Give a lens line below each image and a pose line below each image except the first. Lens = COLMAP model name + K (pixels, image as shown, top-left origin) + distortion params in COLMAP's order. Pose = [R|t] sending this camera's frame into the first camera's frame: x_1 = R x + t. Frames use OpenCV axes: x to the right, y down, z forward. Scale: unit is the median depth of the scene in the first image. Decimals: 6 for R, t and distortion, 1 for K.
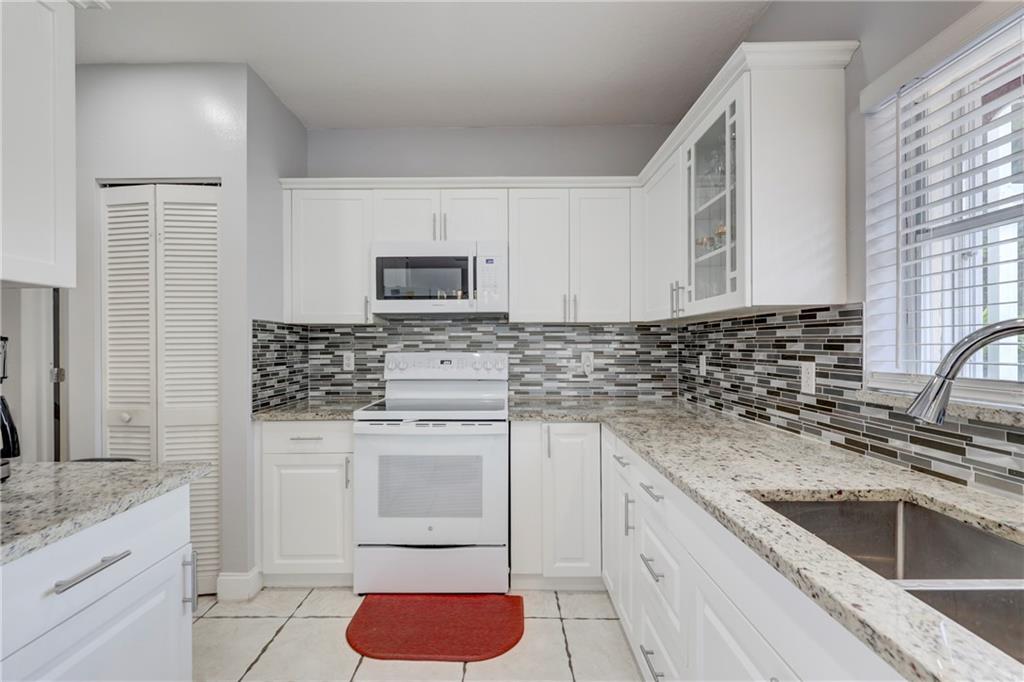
lens RADIAL K [[449.5, 0, 510.6], [0, 449.5, 342.4], [0, 0, 1]] dist [-0.008905, -0.000032]
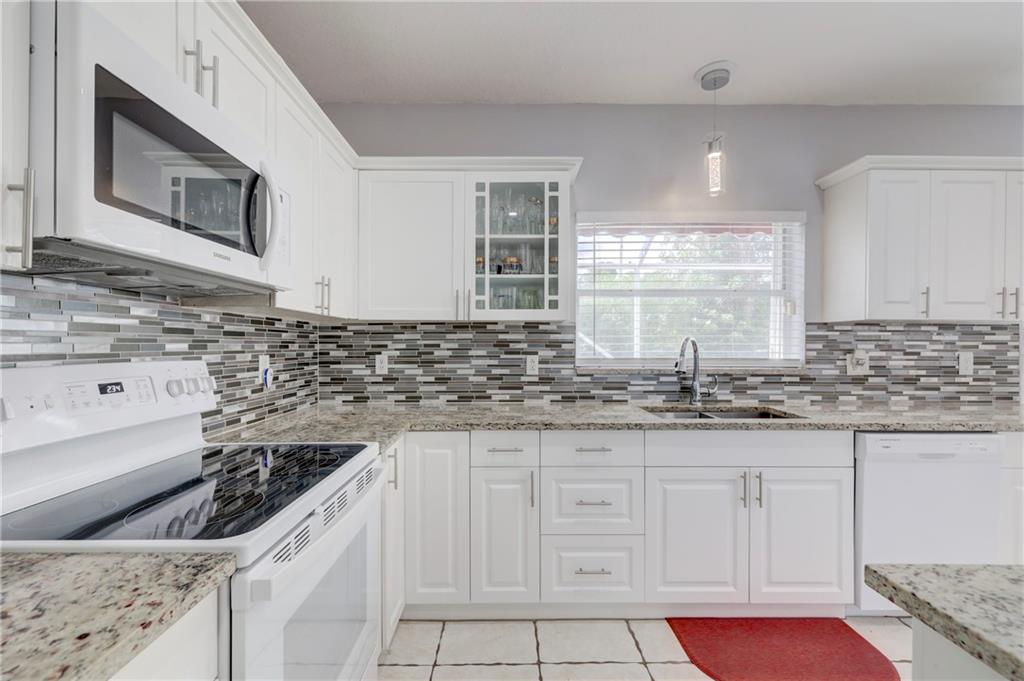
lens RADIAL K [[422.1, 0, 578.1], [0, 422.1, 344.1], [0, 0, 1]] dist [0.001223, 0.000035]
pose [[-0.000312, -0.000972, 0.999999, -0.618238], [-0.004387, 0.999990, 0.000970, 0.001165], [-0.999990, -0.004387, -0.000316, 0.608161]]
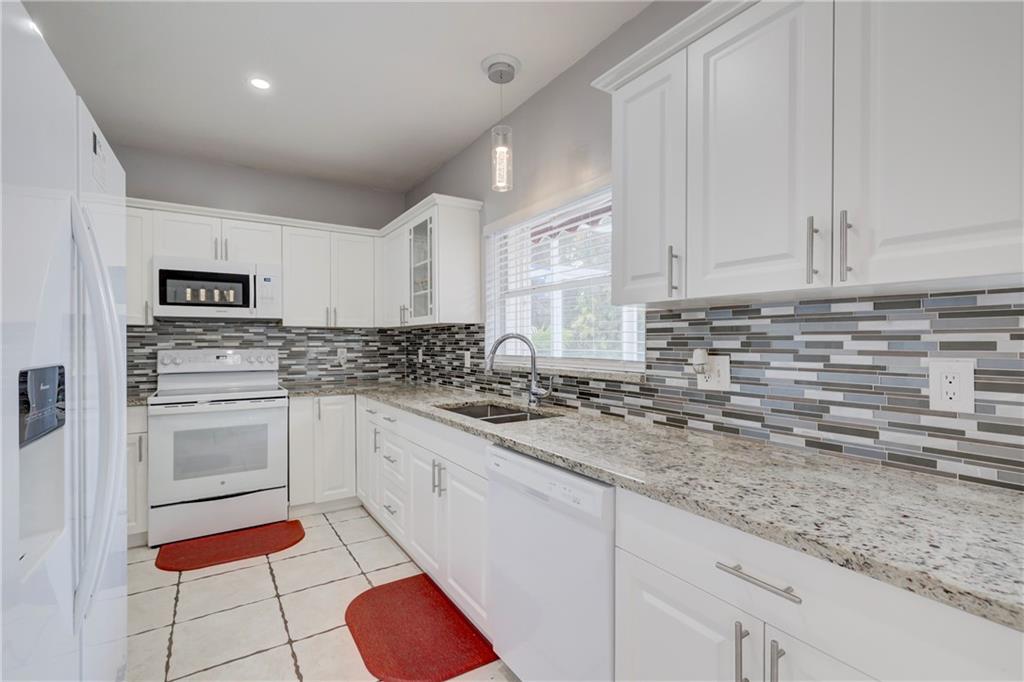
lens RADIAL K [[459.5, 0, 510.2], [0, 459.5, 343.9], [0, 0, 1]] dist [0.000350, 0.000139]
pose [[0.842927, -0.002388, 0.538023, -0.192959], [-0.000386, 0.999987, 0.005044, 0.000756], [-0.538028, -0.004459, 0.842915, -0.587774]]
